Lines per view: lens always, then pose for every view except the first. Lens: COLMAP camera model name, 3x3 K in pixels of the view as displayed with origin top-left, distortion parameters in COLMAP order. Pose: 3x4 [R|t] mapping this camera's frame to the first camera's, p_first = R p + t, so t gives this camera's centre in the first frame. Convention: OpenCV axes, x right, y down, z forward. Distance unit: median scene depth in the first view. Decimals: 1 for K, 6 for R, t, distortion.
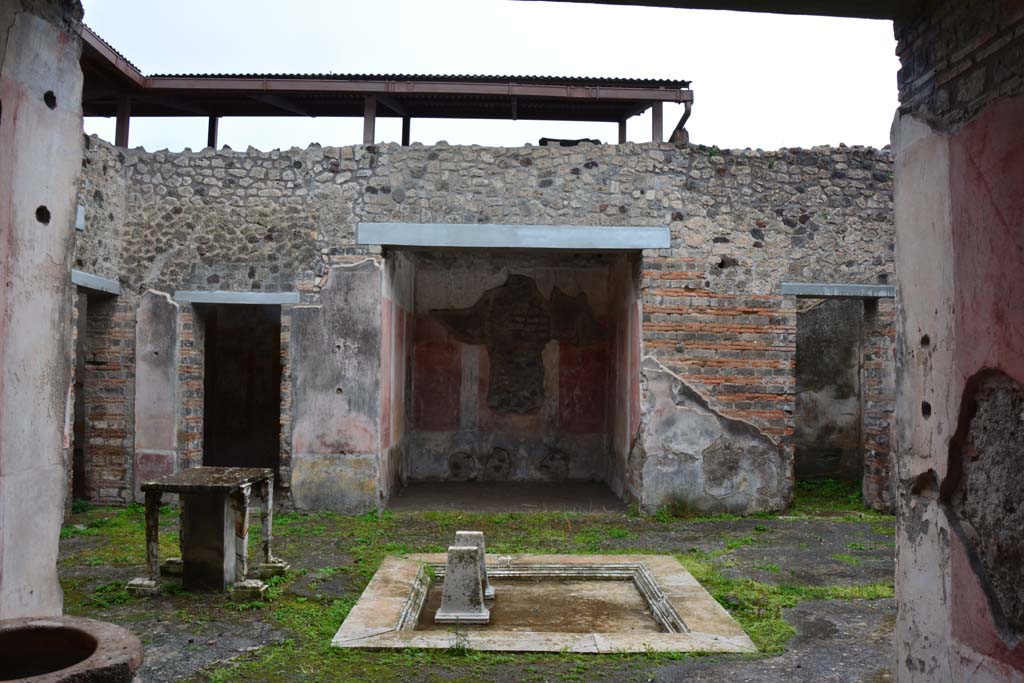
lens RADIAL K [[808.5, 0, 514.2], [0, 808.5, 344.1], [0, 0, 1]] dist [-0.162151, 0.131092]
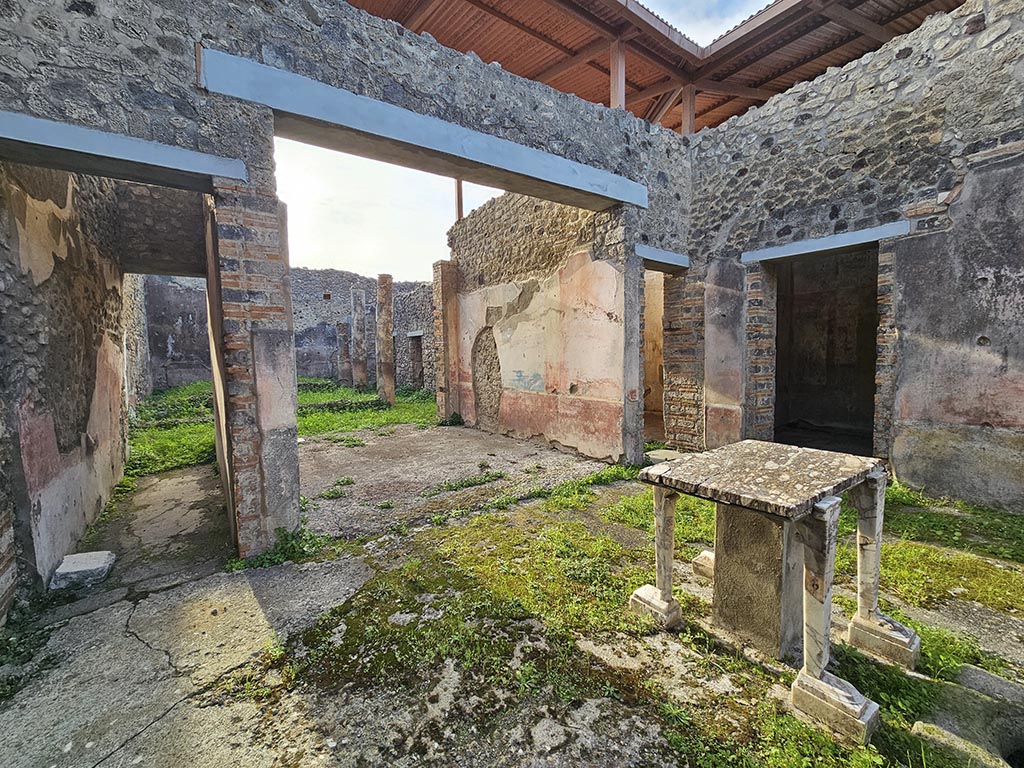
lens RADIAL K [[418.8, 0, 506.5], [0, 418.8, 382.2], [0, 0, 1]] dist [0.003232, -0.000598]
pose [[0.562977, 0.030088, -0.825924, -0.144951], [0.060797, 0.995122, 0.077692, 0.039700], [0.824233, -0.093953, 0.558402, 0.422634]]
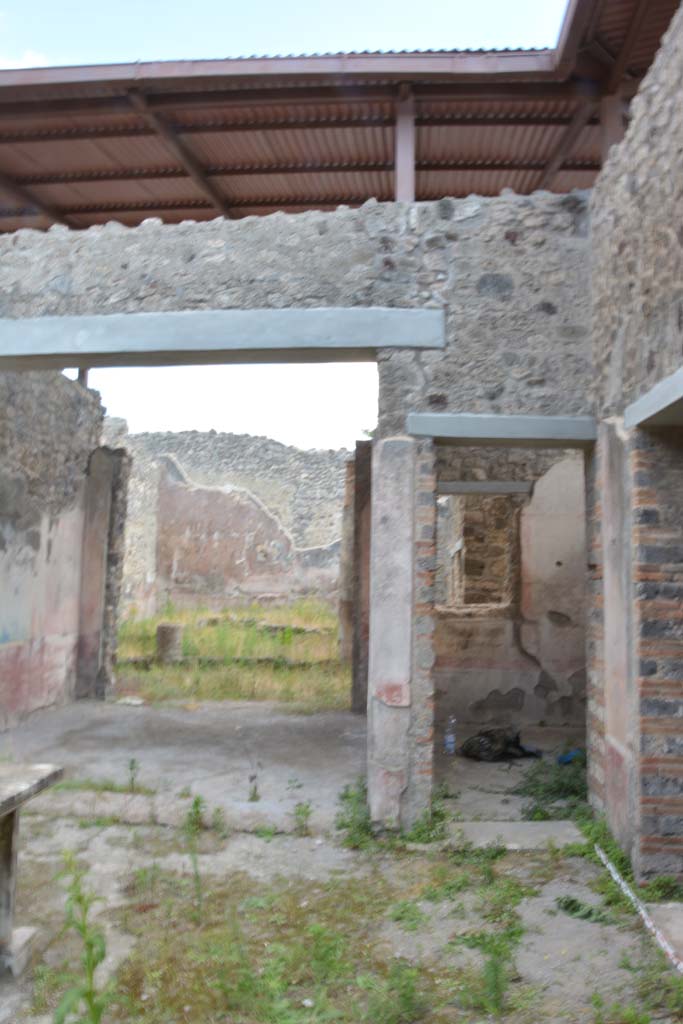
lens RADIAL K [[796.7, 0, 341.7], [0, 796.7, 504.3], [0, 0, 1]] dist [-0.169739, 0.126485]
pose [[-0.083321, -0.106526, -0.990813, 0.044860], [0.020255, 0.993884, -0.108560, 0.037536], [0.996317, -0.029114, -0.080654, 0.866867]]
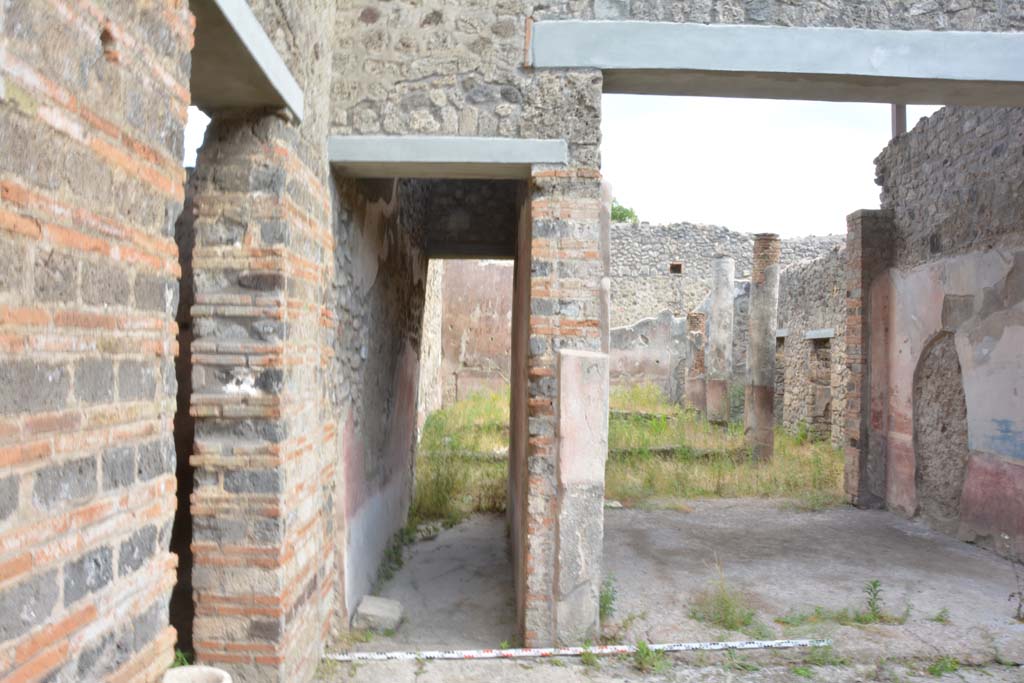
lens RADIAL K [[796.7, 0, 512.0], [0, 796.7, 341.5], [0, 0, 1]] dist [-0.169739, 0.126485]
pose [[-0.009952, -0.037289, -0.999255, -0.061198], [0.019150, 0.999114, -0.037475, 0.025134], [0.999767, -0.019509, -0.009229, 0.421422]]
